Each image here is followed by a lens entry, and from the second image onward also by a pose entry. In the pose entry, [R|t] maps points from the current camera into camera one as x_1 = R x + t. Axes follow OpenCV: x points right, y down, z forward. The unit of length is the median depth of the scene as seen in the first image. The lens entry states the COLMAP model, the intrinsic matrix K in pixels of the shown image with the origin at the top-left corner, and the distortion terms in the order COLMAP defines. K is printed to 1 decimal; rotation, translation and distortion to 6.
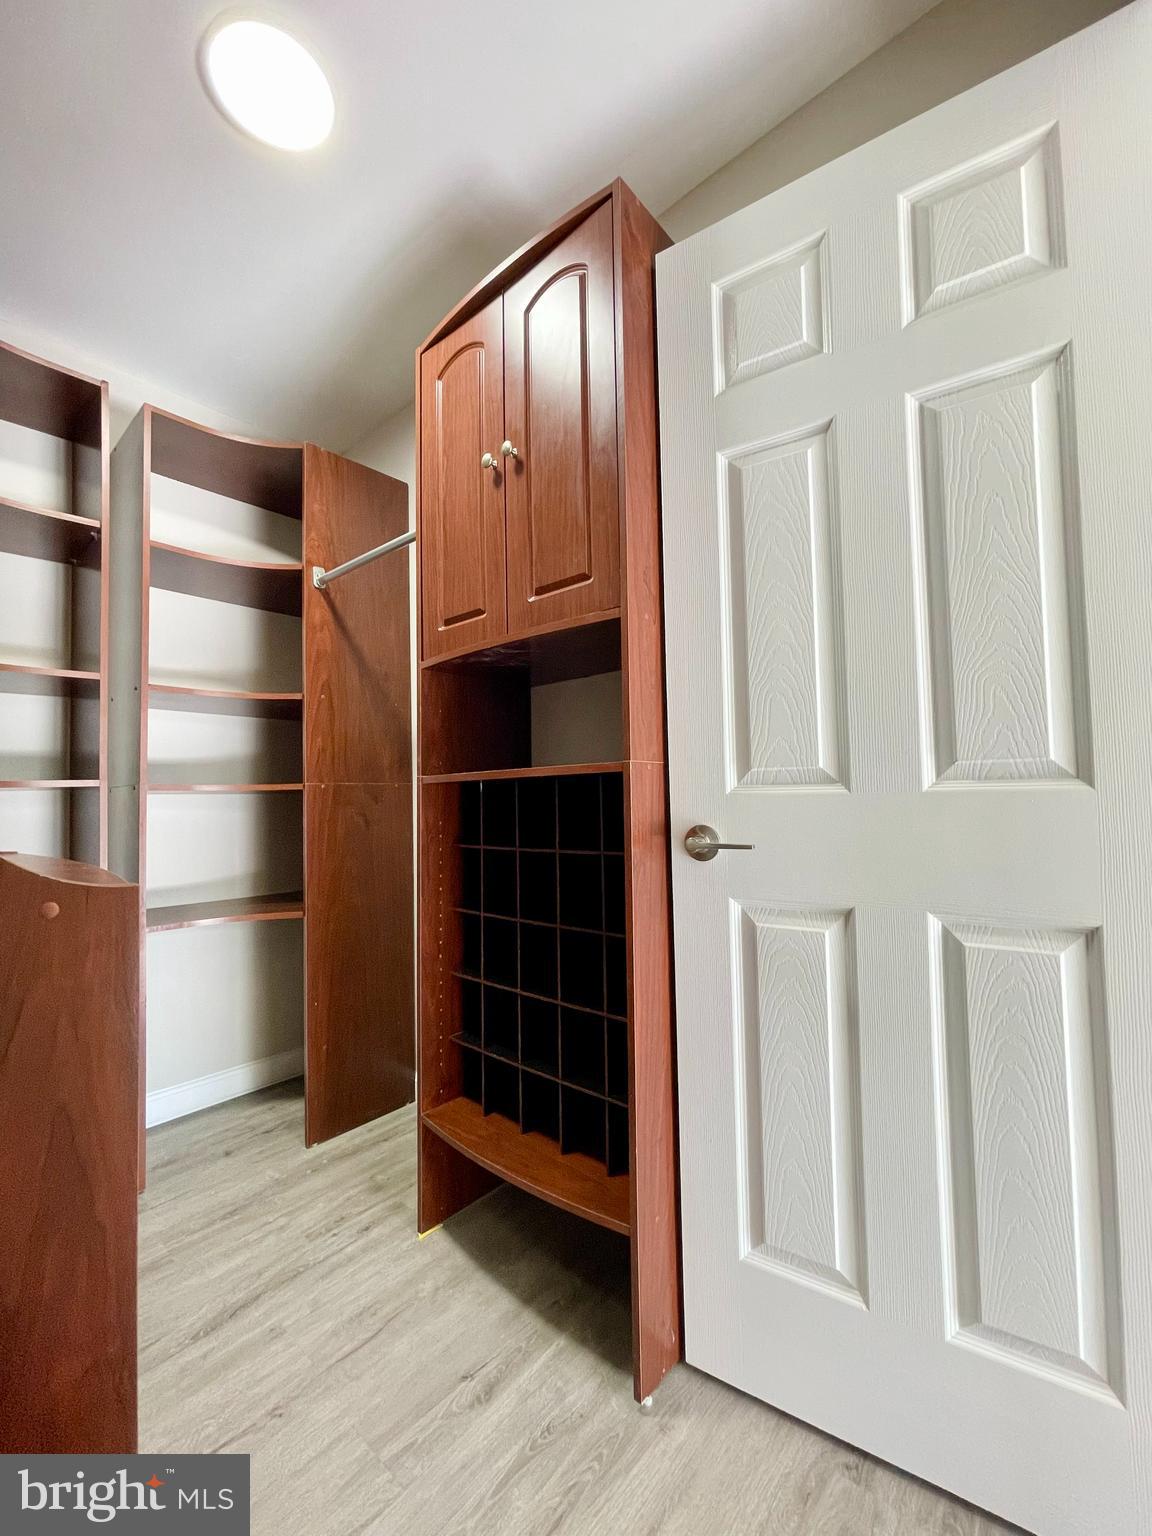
lens RADIAL K [[624.7, 0, 577.2], [0, 624.7, 765.7], [0, 0, 1]] dist [-0.003013, 0.000353]
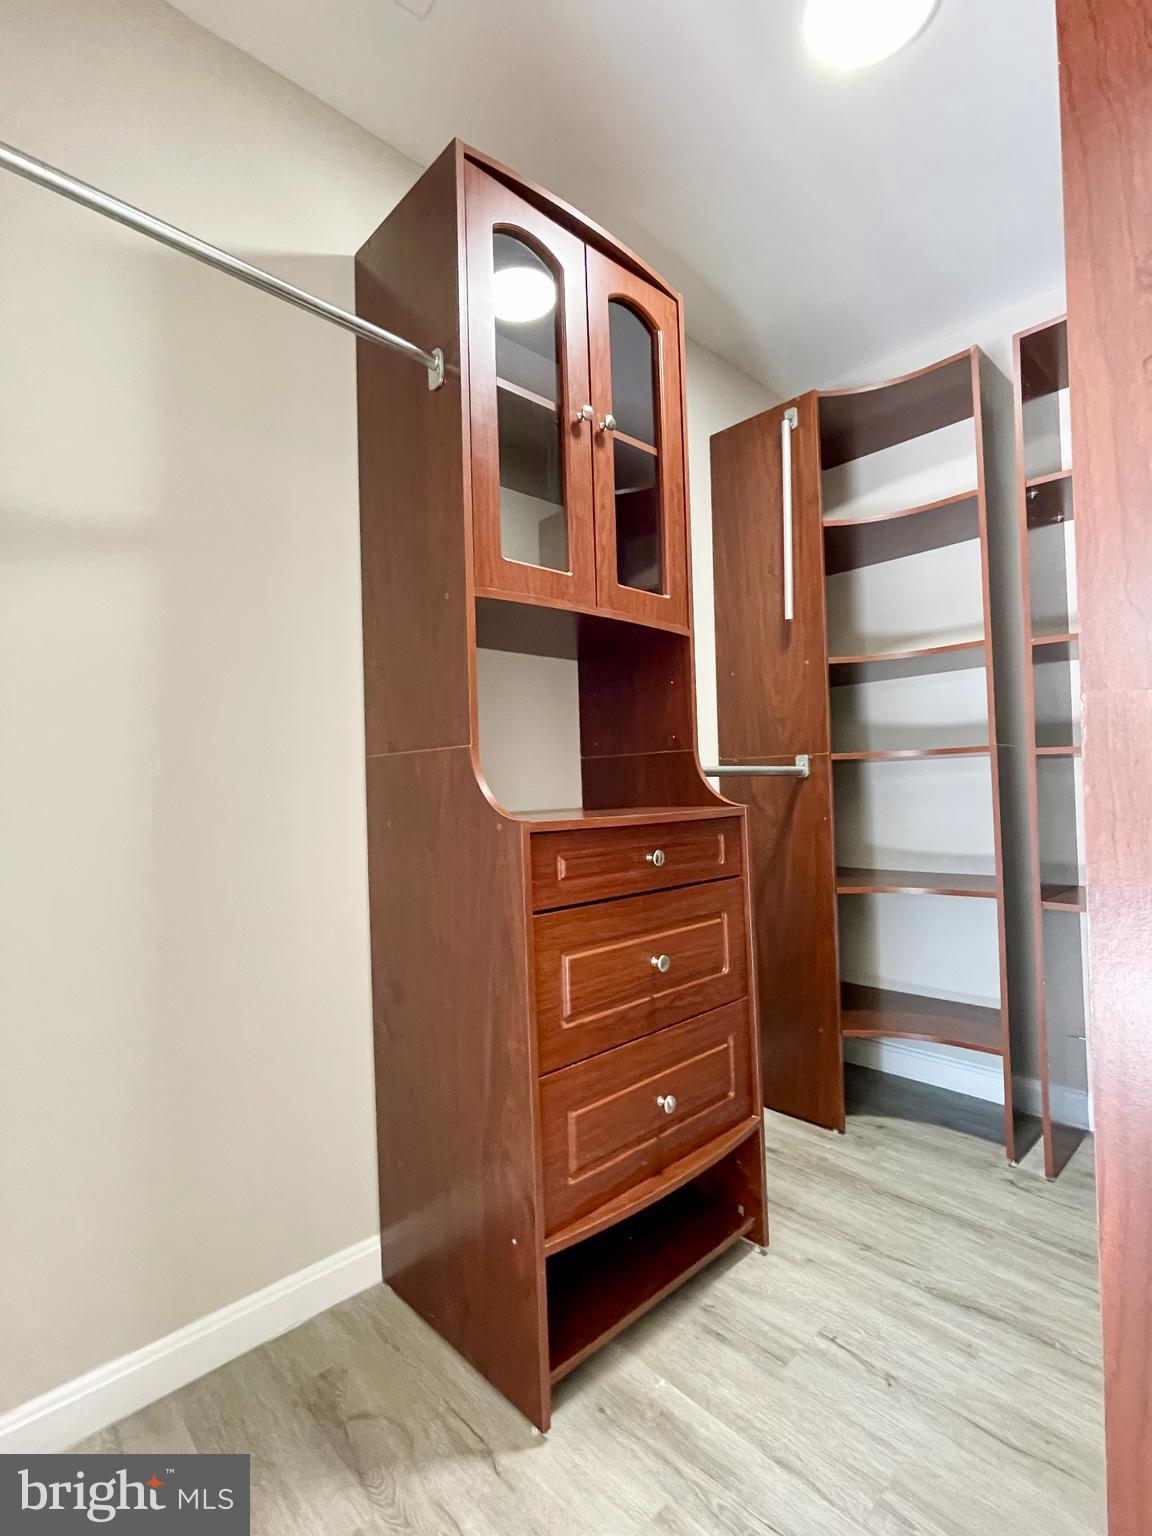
lens RADIAL K [[725.9, 0, 572.3], [0, 725.9, 772.1], [0, 0, 1]] dist [-0.006180, 0.001679]
pose [[-0.099186, 0.006192, -0.995050, 0.638863], [0.067073, 0.997748, -0.000477, 0.023619], [0.992806, -0.066788, -0.099378, 0.594657]]
